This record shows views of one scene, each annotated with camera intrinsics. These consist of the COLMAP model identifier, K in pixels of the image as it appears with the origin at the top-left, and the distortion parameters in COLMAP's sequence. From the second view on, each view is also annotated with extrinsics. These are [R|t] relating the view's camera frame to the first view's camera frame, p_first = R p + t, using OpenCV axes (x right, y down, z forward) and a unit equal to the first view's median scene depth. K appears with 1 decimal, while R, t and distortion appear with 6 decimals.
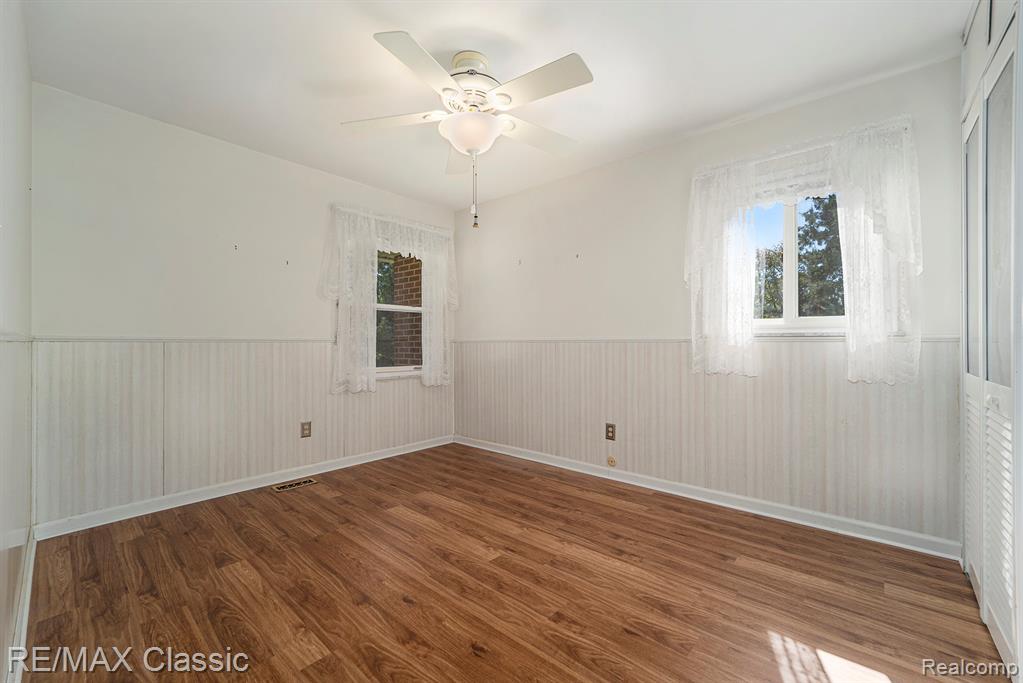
lens RADIAL K [[396.6, 0, 512.5], [0, 396.6, 343.3], [0, 0, 1]] dist [0.000293, -0.000093]
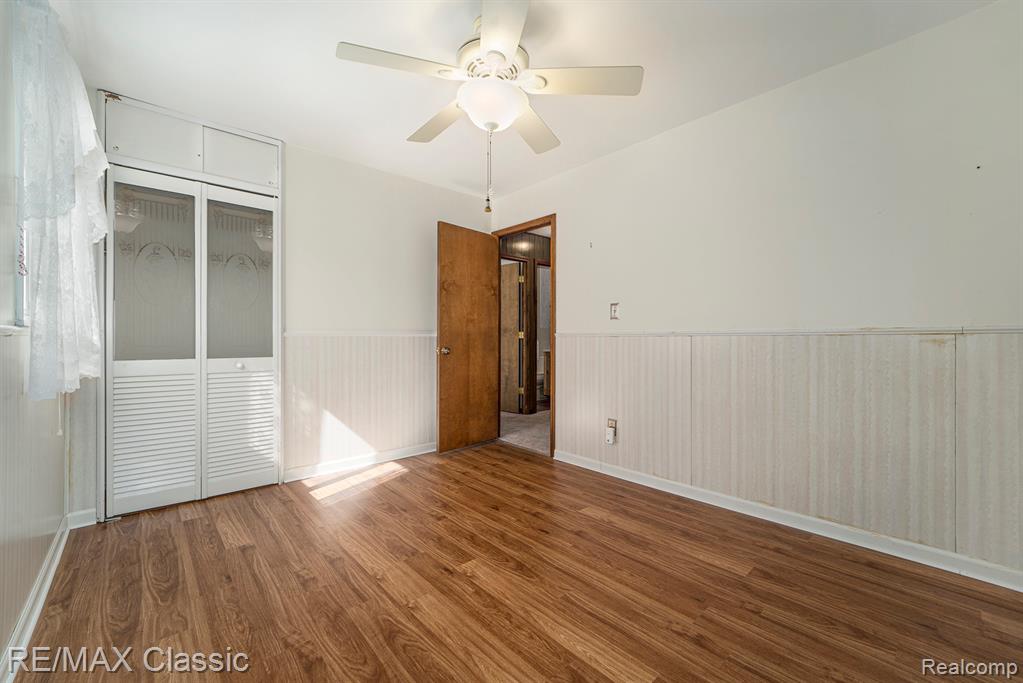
lens RADIAL K [[420.6, 0, 513.4], [0, 420.6, 339.5], [0, 0, 1]] dist [-0.017437, -0.002312]
pose [[-0.993406, 0.008250, 0.114354, -0.274898], [0.008350, 0.999965, 0.000399, 0.011058], [-0.114347, 0.001351, -0.993440, 2.017488]]
